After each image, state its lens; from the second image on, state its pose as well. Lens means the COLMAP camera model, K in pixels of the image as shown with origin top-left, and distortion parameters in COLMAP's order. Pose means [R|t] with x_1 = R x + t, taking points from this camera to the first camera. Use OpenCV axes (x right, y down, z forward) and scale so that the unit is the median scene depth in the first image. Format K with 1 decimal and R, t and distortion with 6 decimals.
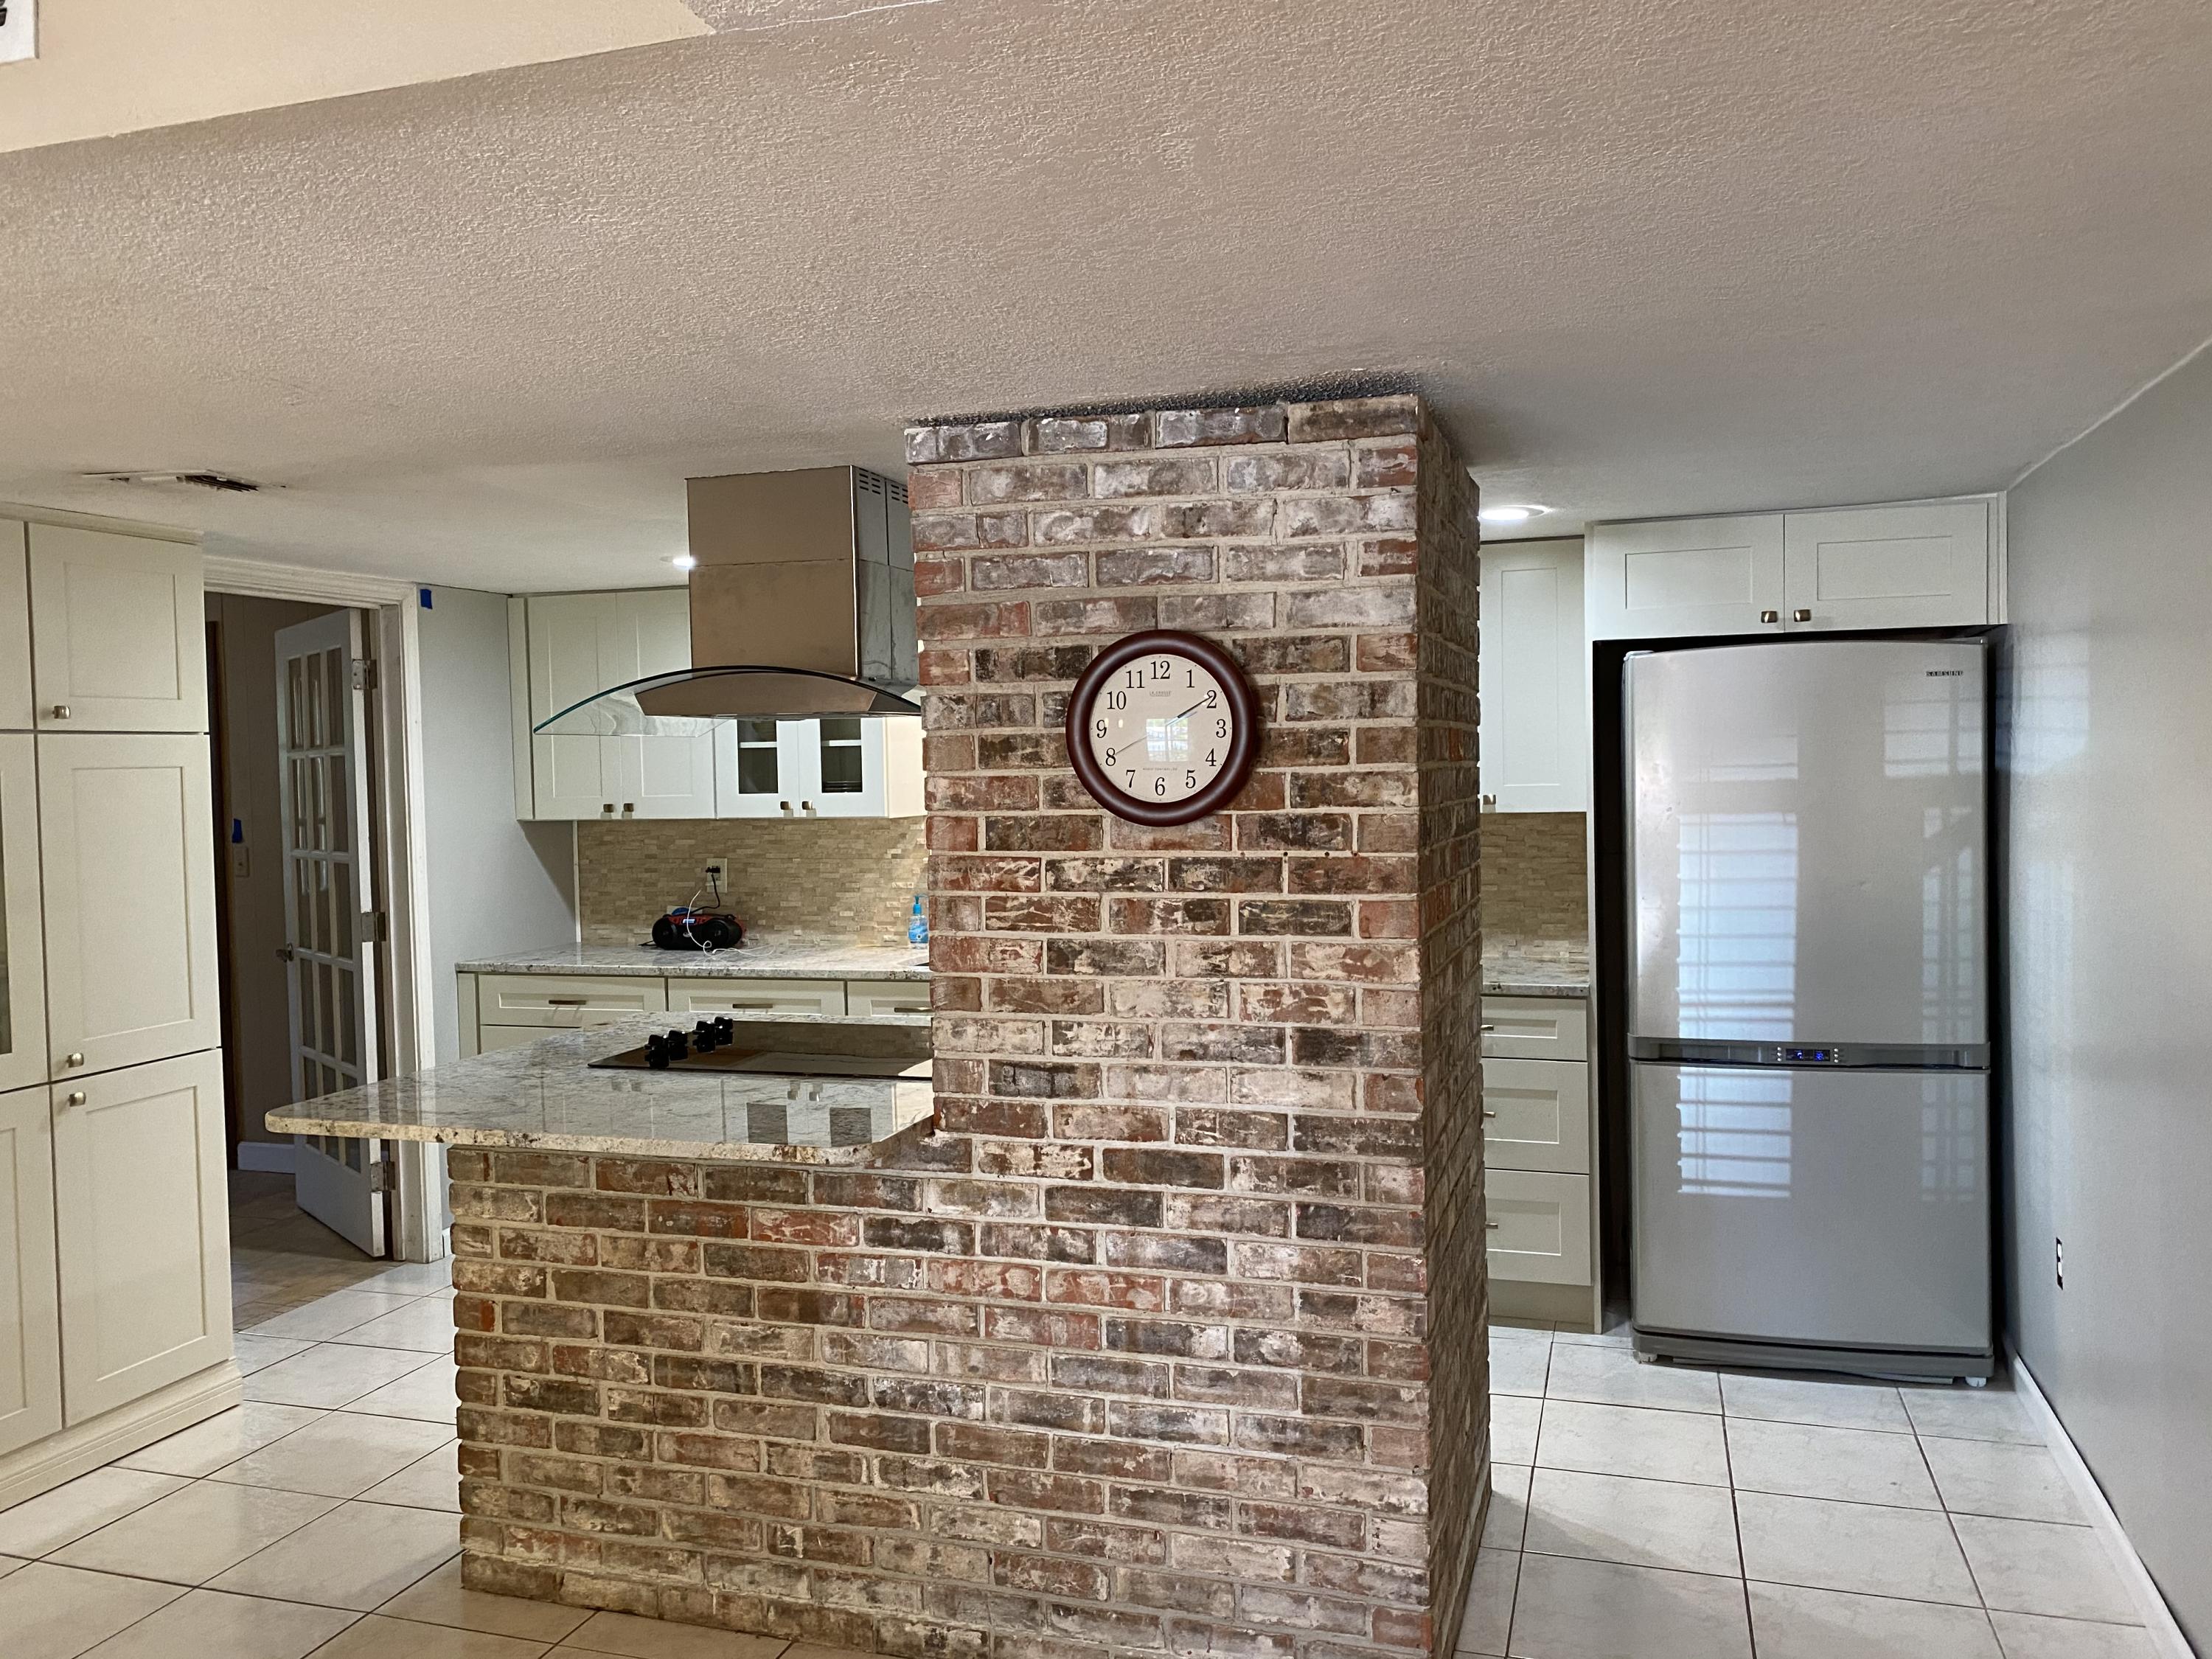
lens RADIAL K [[1689.3, 0, 1101.5], [0, 1689.3, 799.1], [0, 0, 1]] dist [0.120151, -0.352801]
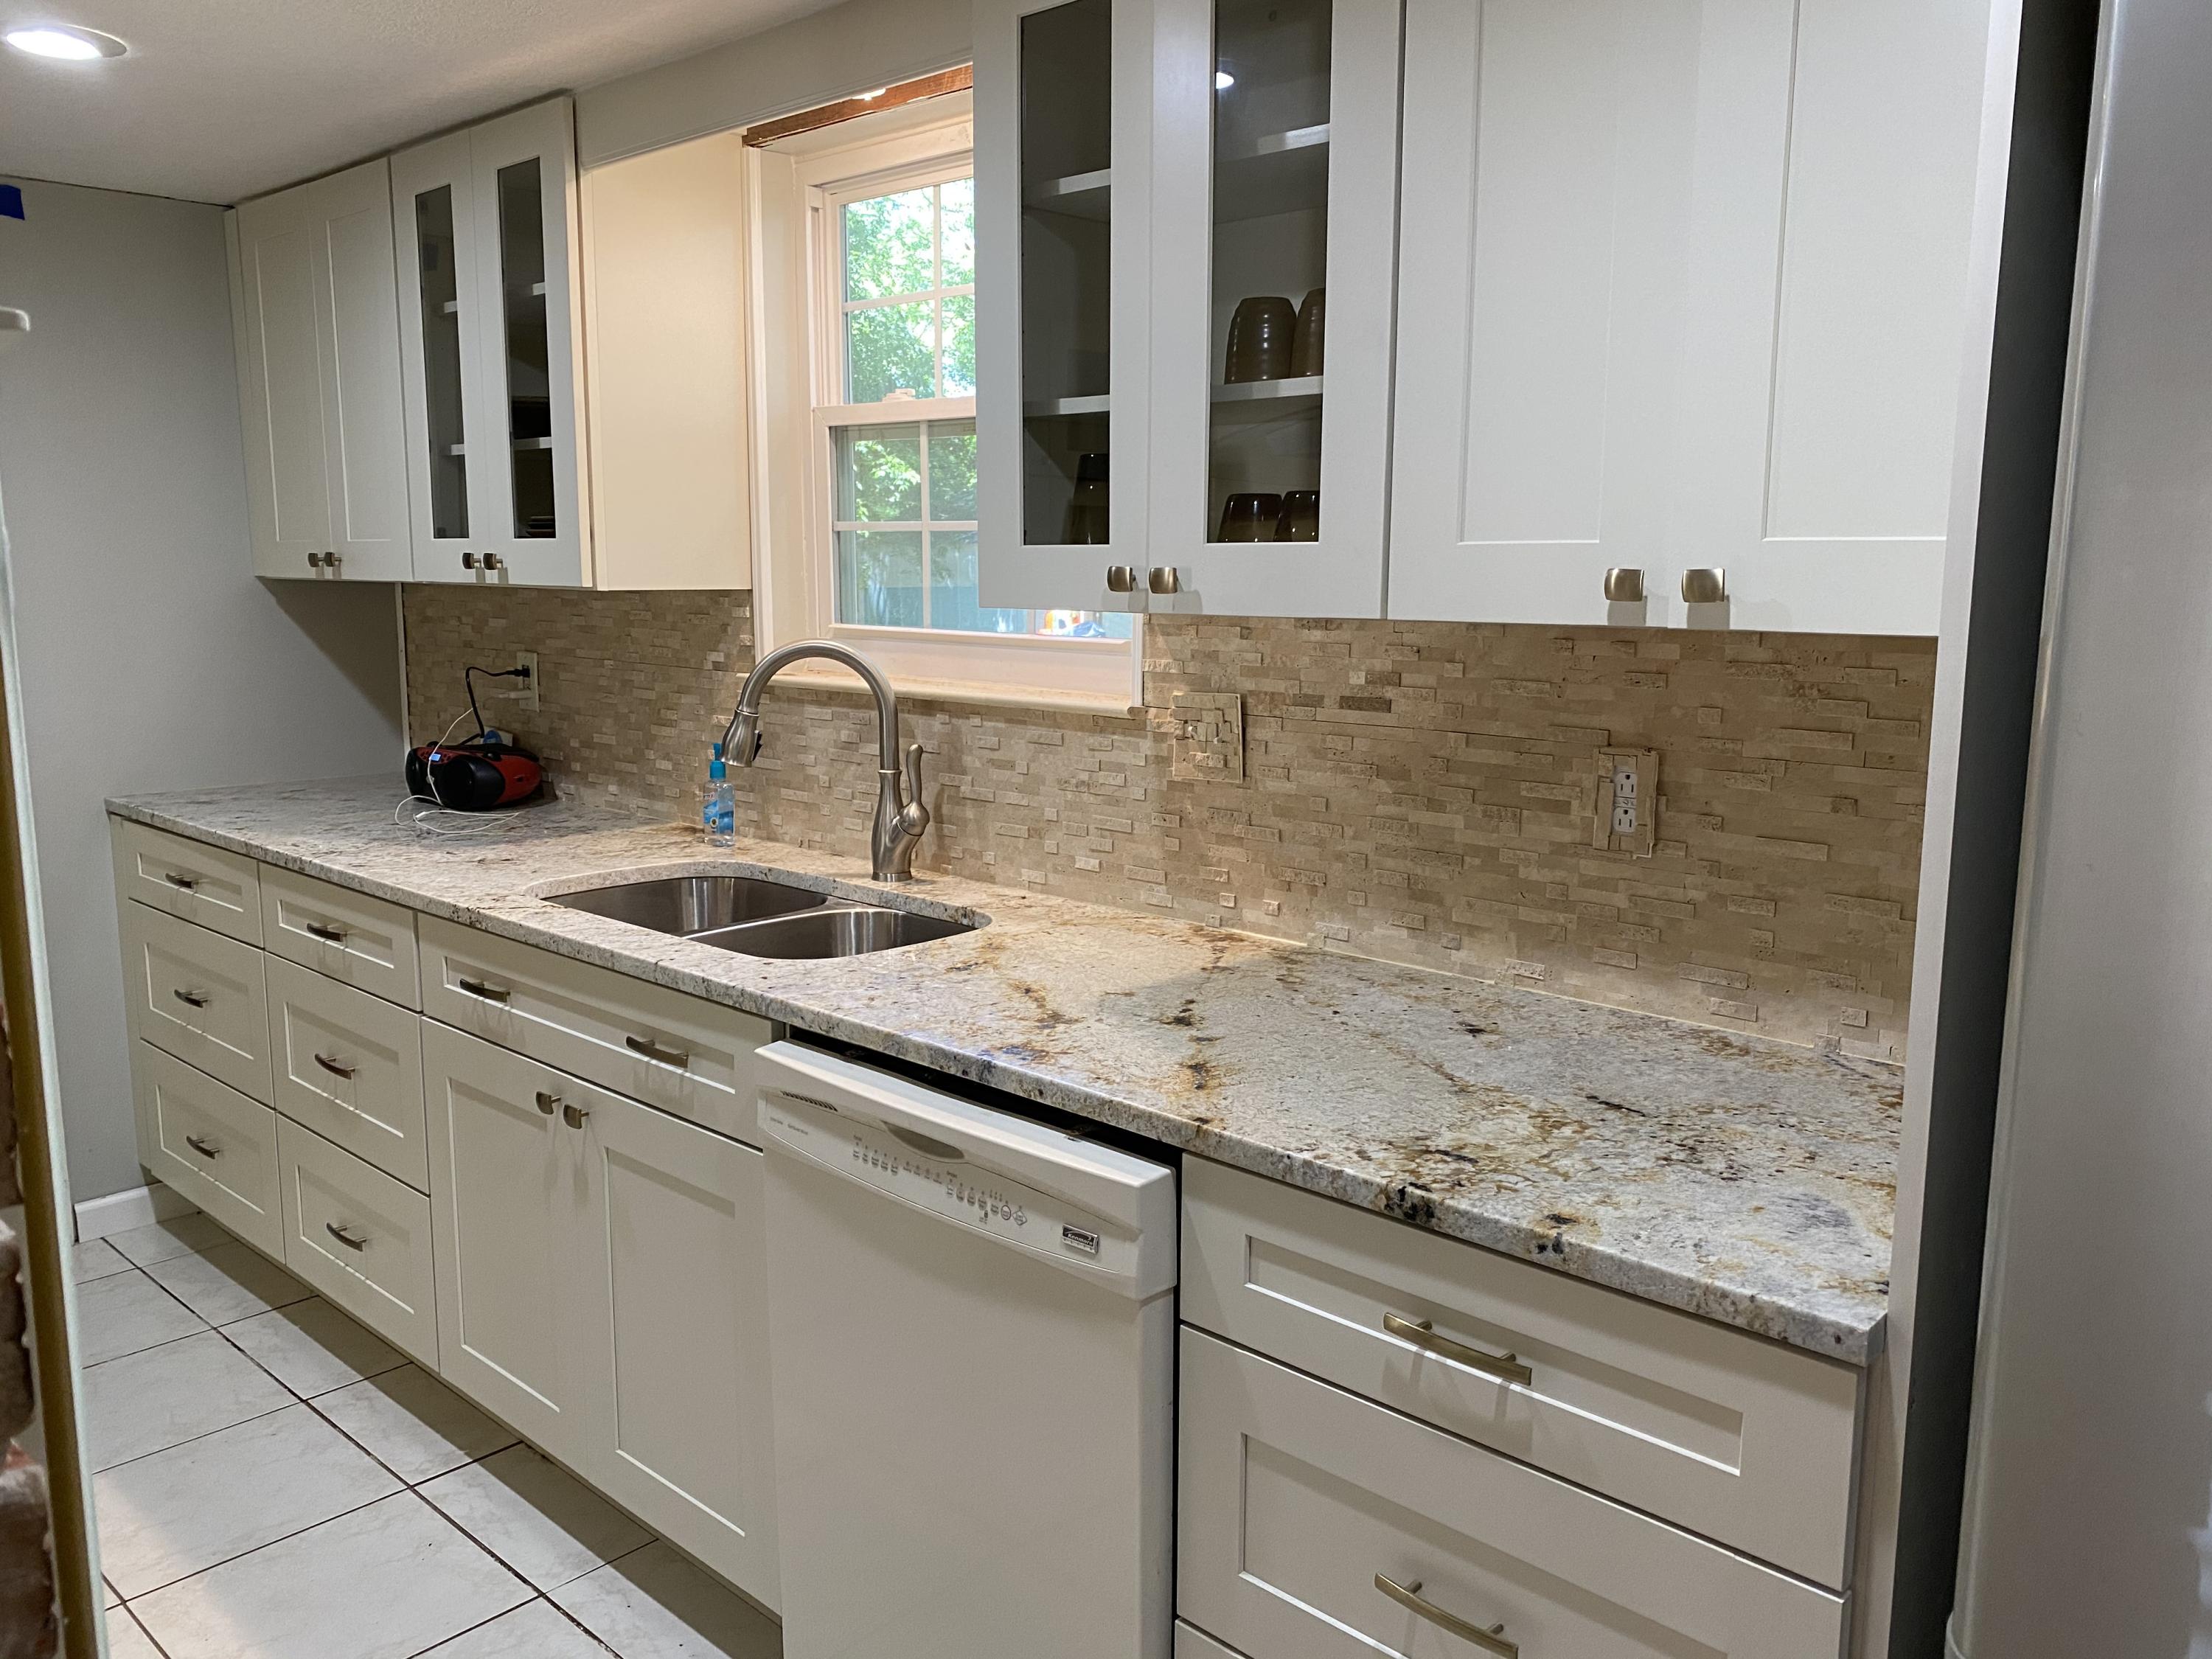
lens RADIAL K [[1726.2, 0, 1095.3], [0, 1726.2, 814.8], [0, 0, 1]] dist [0.085023, -0.101095]
pose [[0.905100, 0.084923, -0.416632, 0.438342], [-0.027346, 0.989450, 0.142274, -0.001888], [0.424319, -0.117379, 0.897873, 1.115034]]
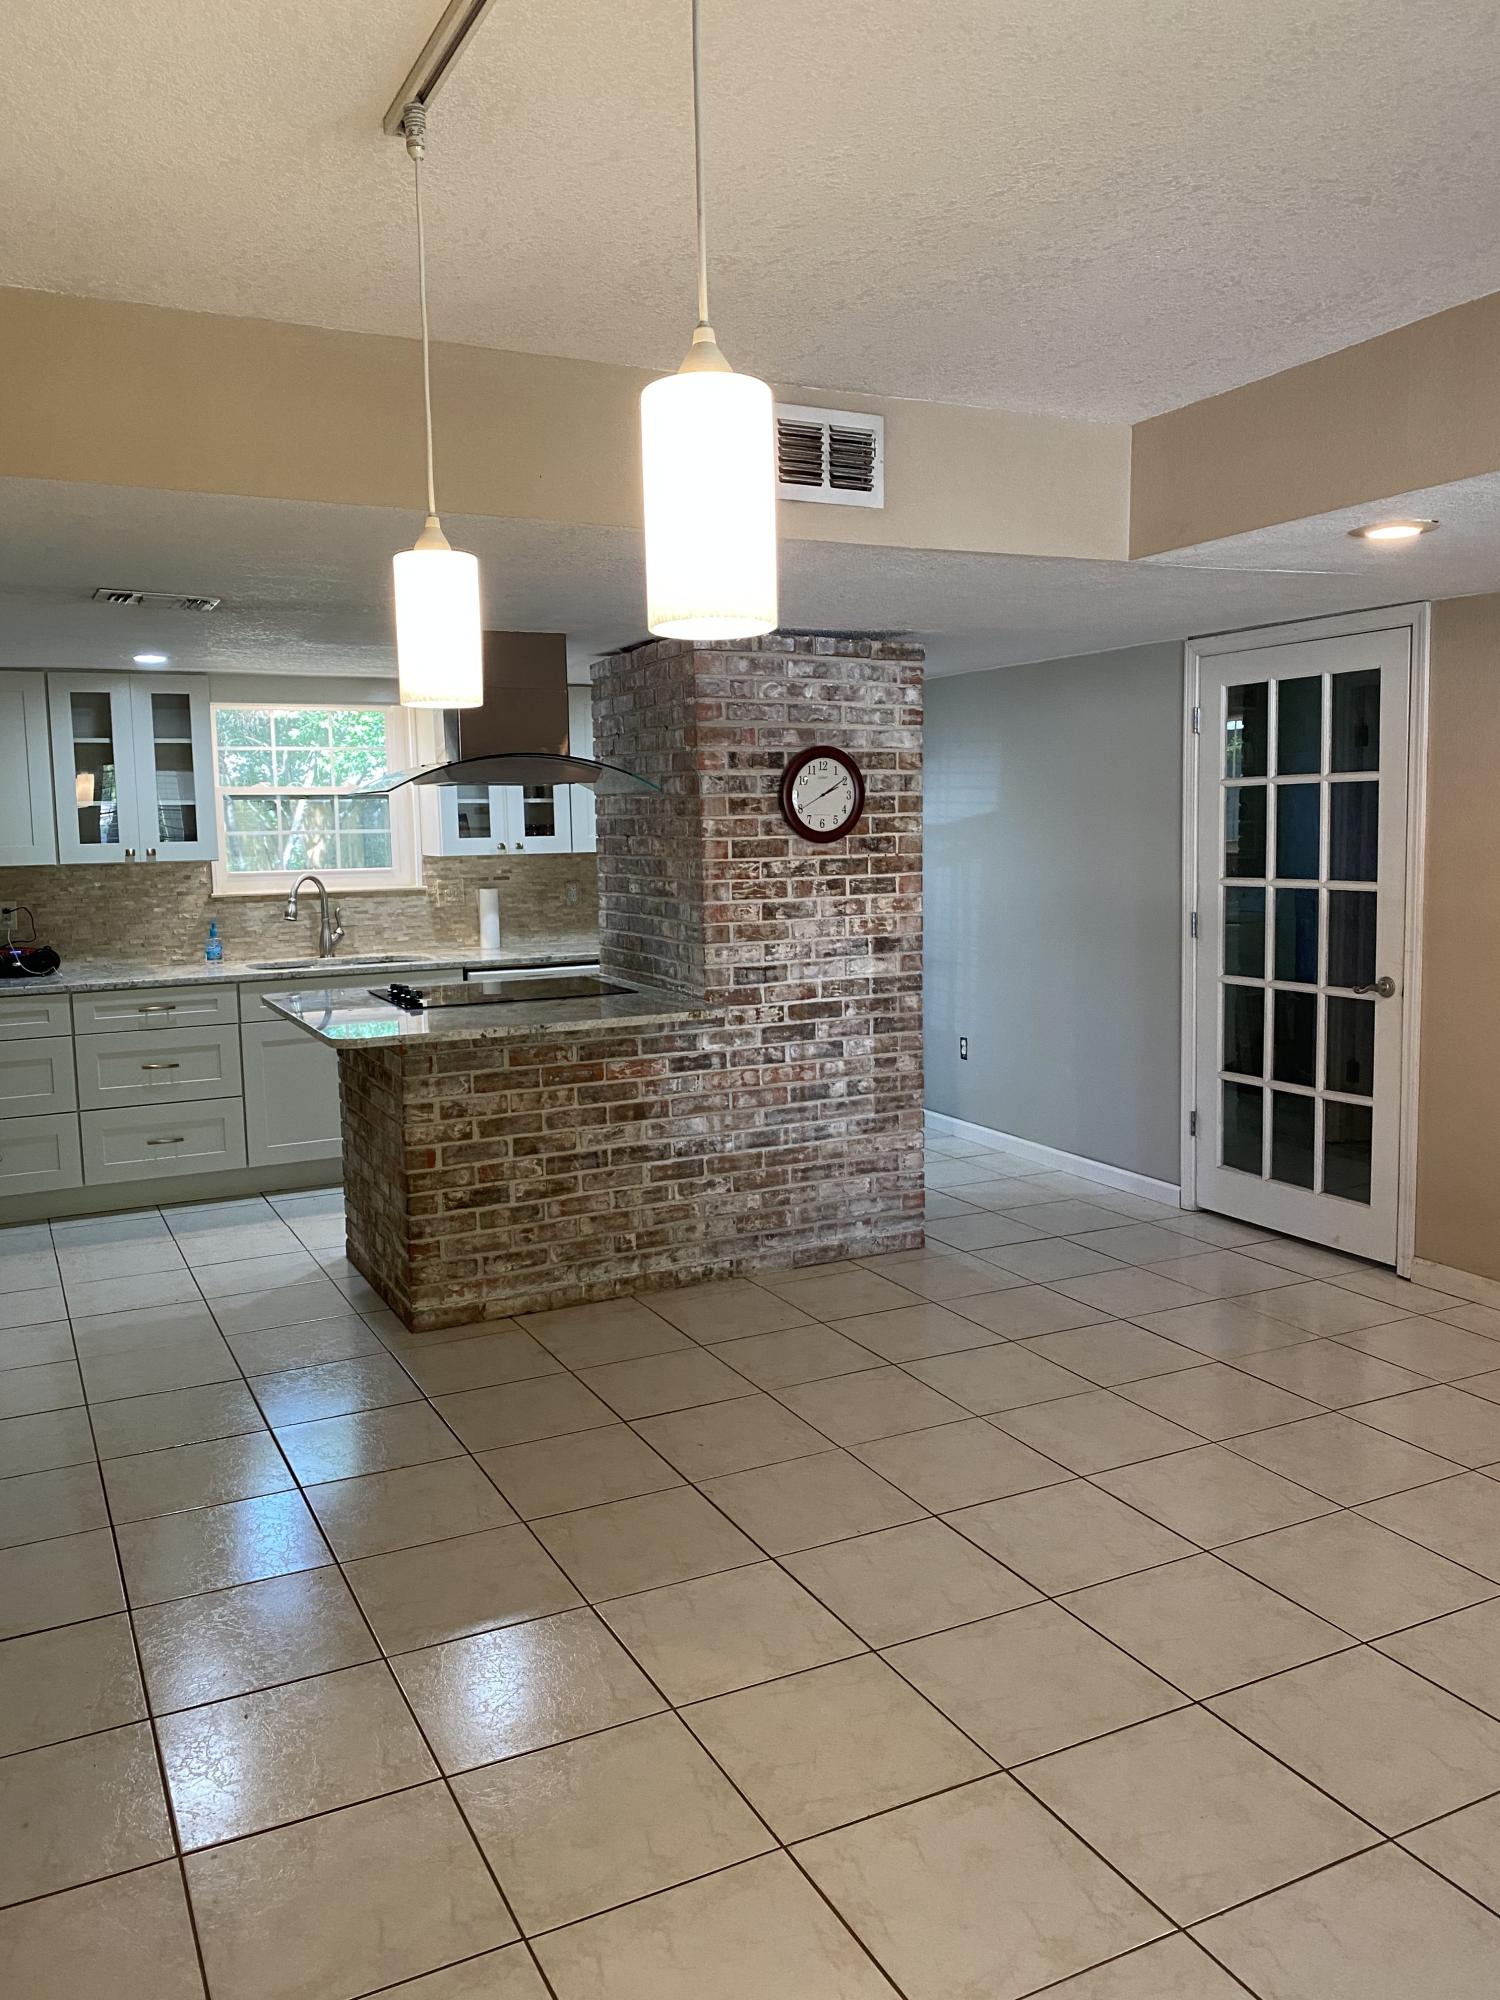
lens RADIAL K [[1560.7, 0, 750.0], [0, 1560.7, 1000.0], [0, 0, 1]] dist [0.085023, -0.101095]
pose [[0.710966, -0.076617, 0.699040, -1.304122], [0.019775, 0.995832, 0.089034, 0.033316], [-0.702949, -0.049476, 0.709518, -0.277140]]
